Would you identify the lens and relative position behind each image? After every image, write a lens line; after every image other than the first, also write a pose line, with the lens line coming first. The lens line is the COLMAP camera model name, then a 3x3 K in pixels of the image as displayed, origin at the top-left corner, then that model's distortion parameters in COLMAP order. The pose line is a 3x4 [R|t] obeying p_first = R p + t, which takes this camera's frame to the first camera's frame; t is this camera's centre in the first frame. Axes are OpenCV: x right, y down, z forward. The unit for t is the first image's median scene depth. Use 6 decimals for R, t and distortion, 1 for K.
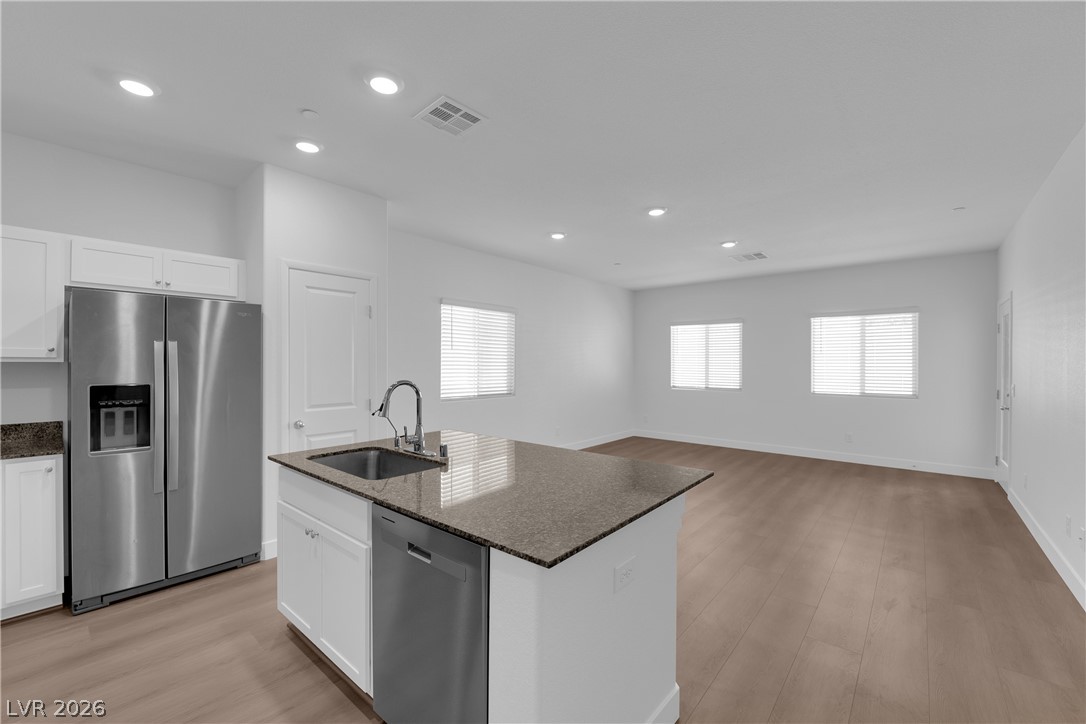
lens RADIAL K [[438.9, 0, 538.7], [0, 438.9, 361.7], [0, 0, 1]] dist [-0.010942, -0.002106]
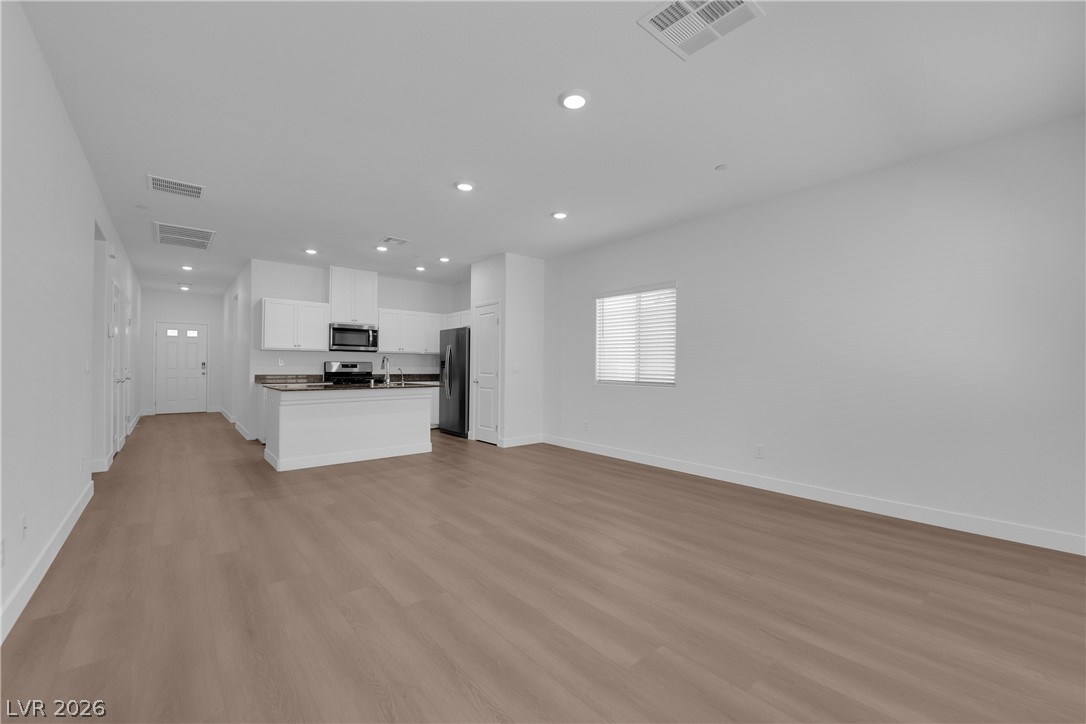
lens RADIAL K [[438.9, 0, 539.9], [0, 438.9, 360.1], [0, 0, 1]] dist [-0.010942, -0.002106]
pose [[-0.152634, -0.017681, -0.988125, 1.643746], [-0.001673, 0.999843, -0.017633, 0.087750], [0.988281, -0.001038, -0.152640, 1.788054]]
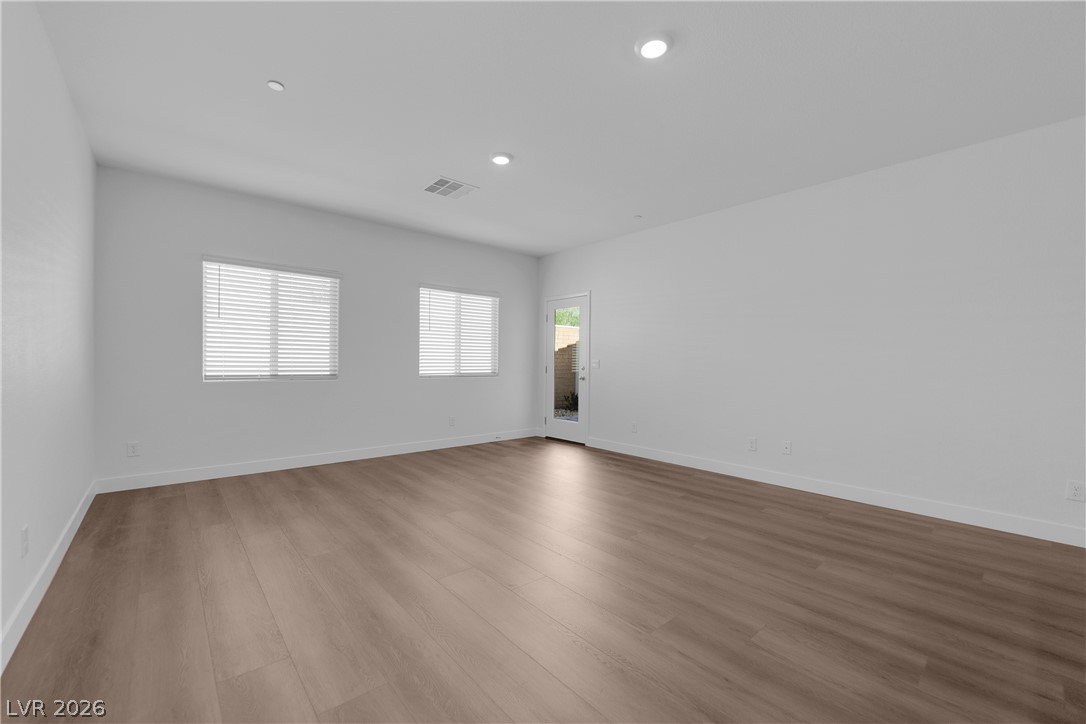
lens RADIAL K [[438.9, 0, 542.4], [0, 438.9, 365.9], [0, 0, 1]] dist [-0.010942, -0.002106]
pose [[0.137969, -0.013729, 0.990341, -0.418938], [-0.016610, 0.999731, 0.016173, 0.076805], [-0.990297, -0.018681, 0.137704, 1.436921]]
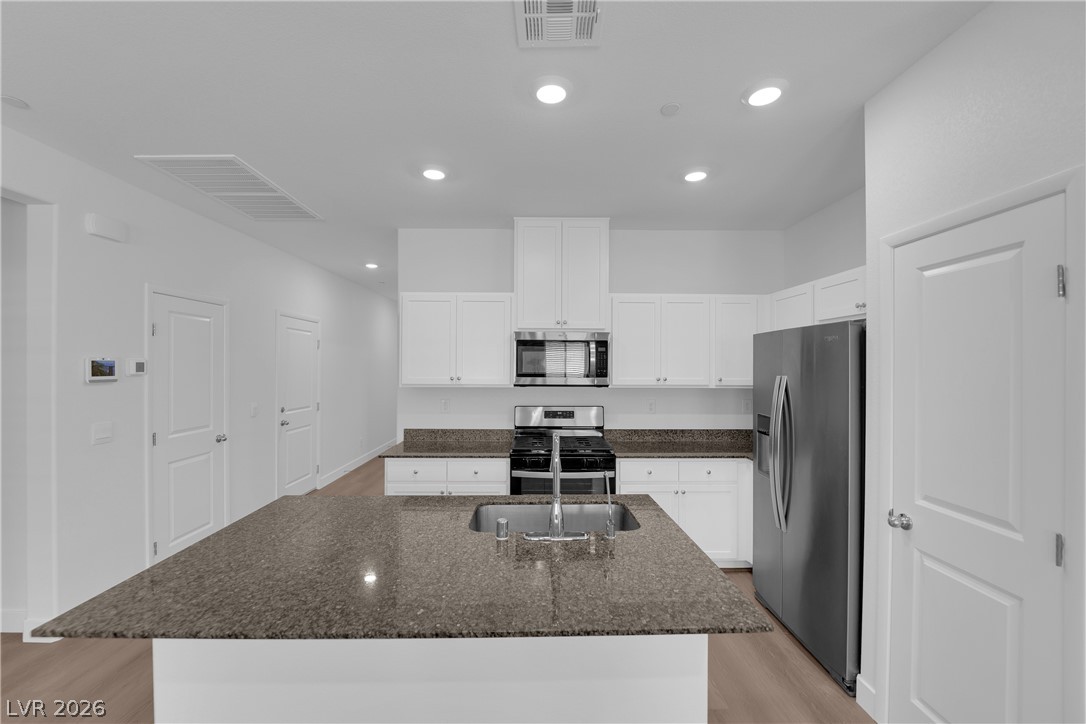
lens RADIAL K [[438.9, 0, 539.2], [0, 438.9, 363.8], [0, 0, 1]] dist [-0.010942, -0.002106]
pose [[-0.744974, -0.007207, -0.667054, 0.185785], [-0.000479, 0.999947, -0.010269, -0.056833], [0.667093, -0.007330, -0.744938, 1.217609]]
